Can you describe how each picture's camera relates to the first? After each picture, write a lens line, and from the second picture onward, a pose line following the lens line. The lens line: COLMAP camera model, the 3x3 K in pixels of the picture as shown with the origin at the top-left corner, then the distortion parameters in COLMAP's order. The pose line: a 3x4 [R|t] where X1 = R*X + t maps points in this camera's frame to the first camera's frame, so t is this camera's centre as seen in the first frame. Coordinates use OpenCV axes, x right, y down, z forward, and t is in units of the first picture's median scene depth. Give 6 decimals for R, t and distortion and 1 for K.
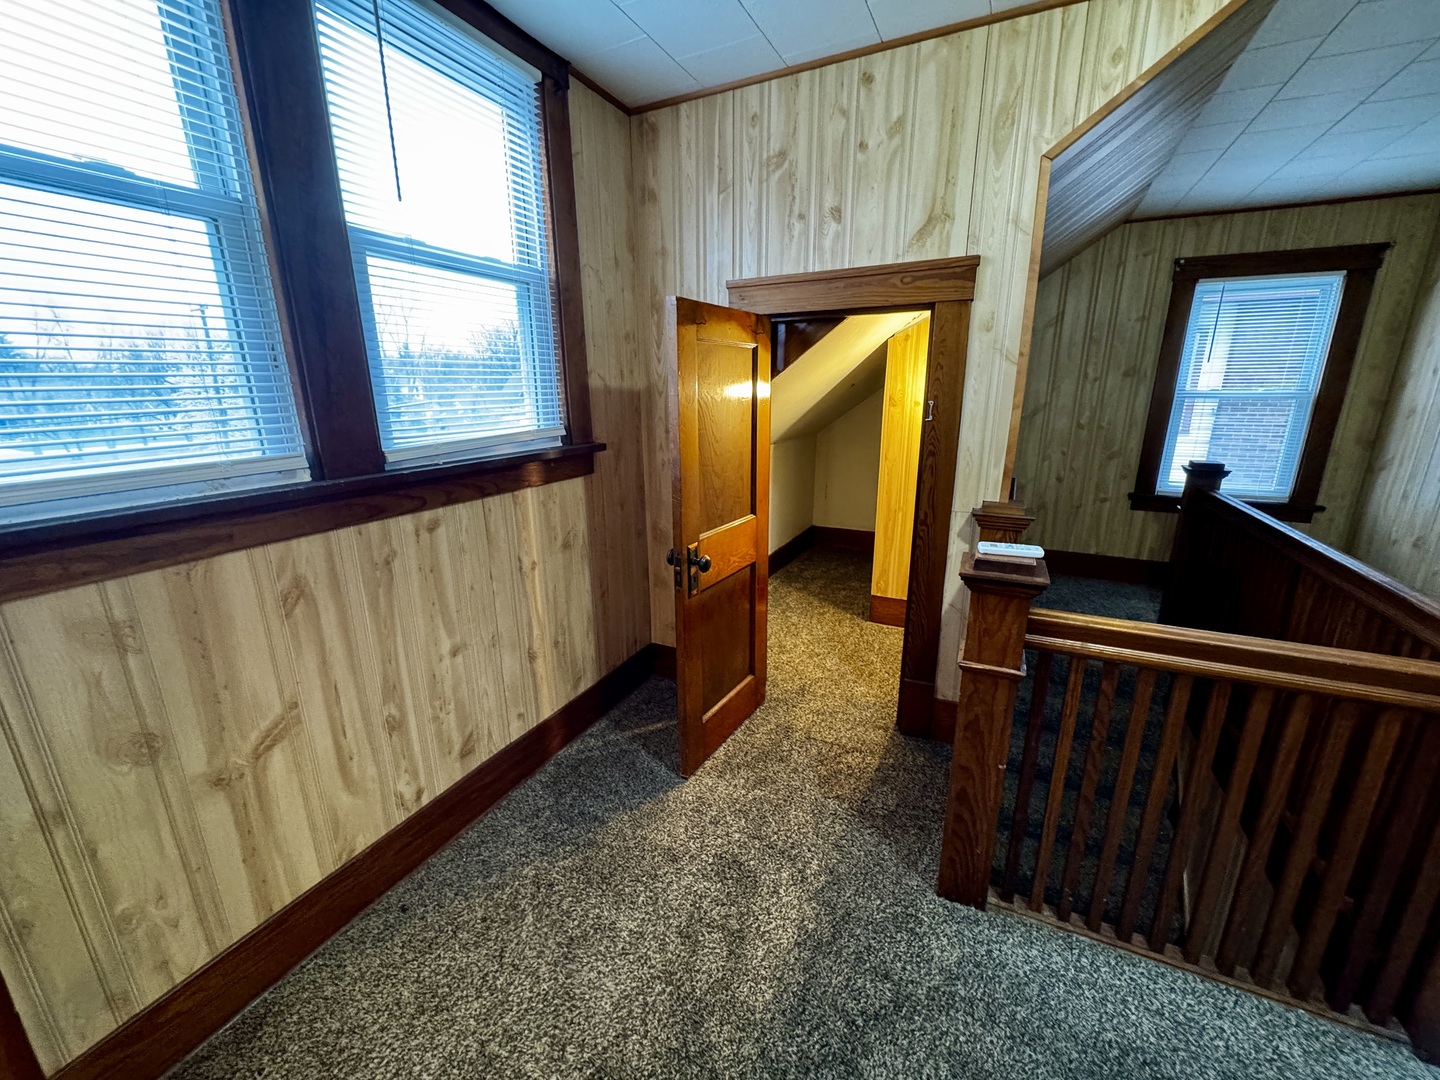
lens RADIAL K [[574.9, 0, 720.0], [0, 574.9, 540.0], [0, 0, 1]] dist [-0.009129, 0.000712]
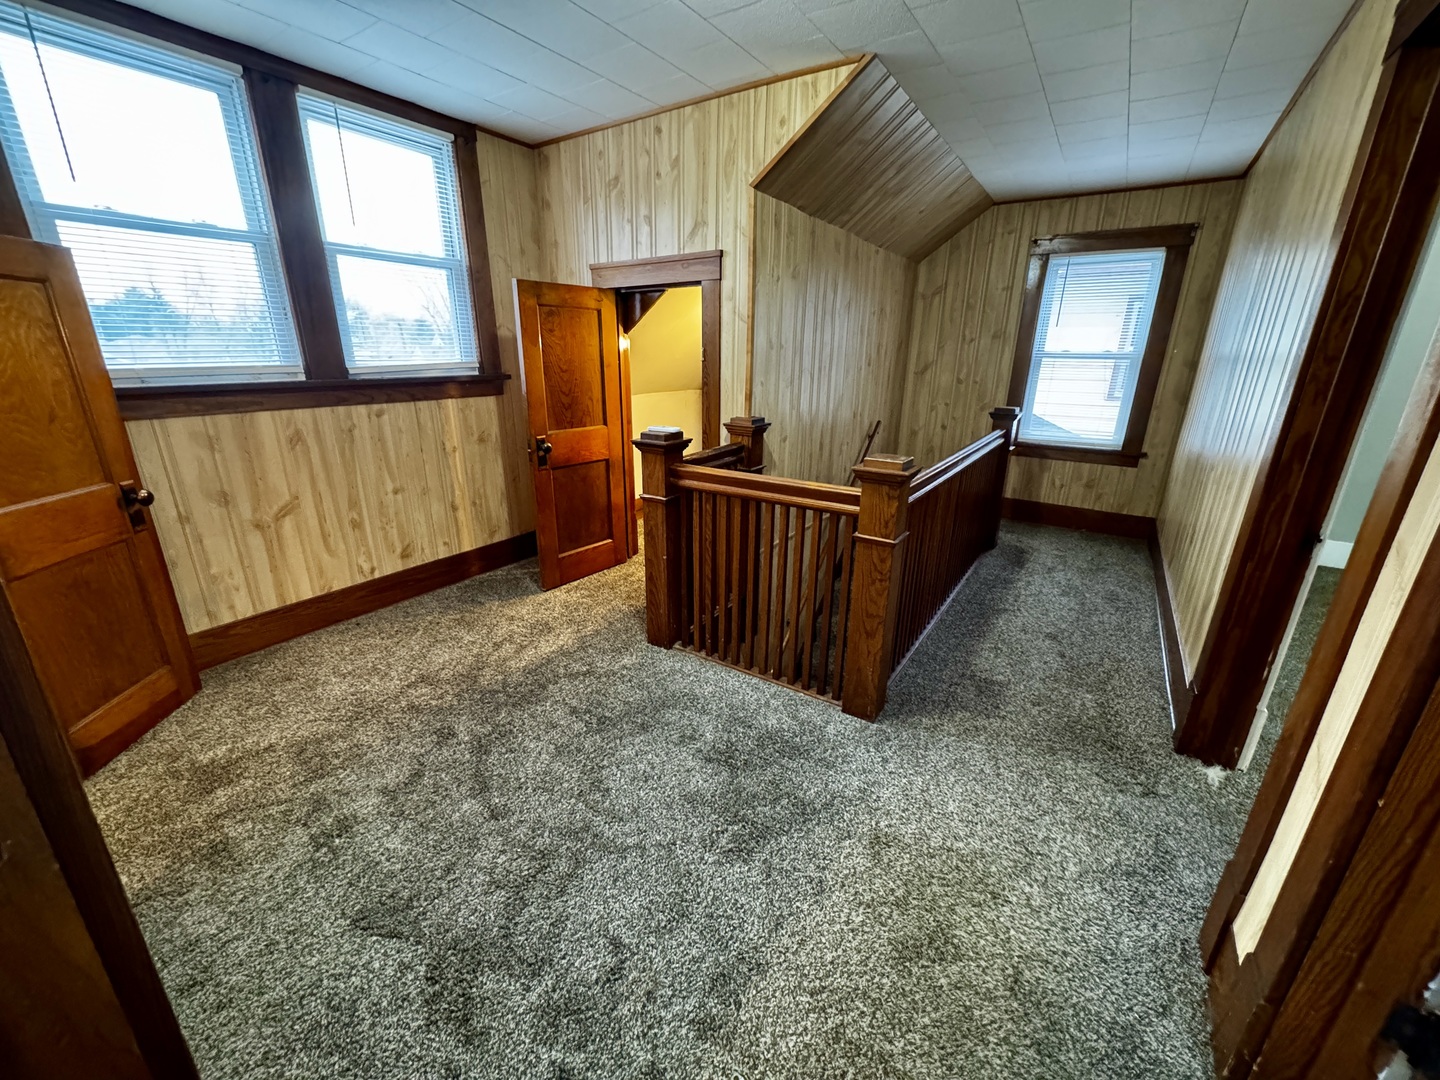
lens RADIAL K [[574.9, 0, 720.0], [0, 574.9, 540.0], [0, 0, 1]] dist [-0.009129, 0.000712]
pose [[0.991083, 0.057539, -0.120182, 0.681937], [-0.050445, 0.996846, 0.061261, 0.179684], [0.123328, -0.054653, 0.990860, -0.557615]]
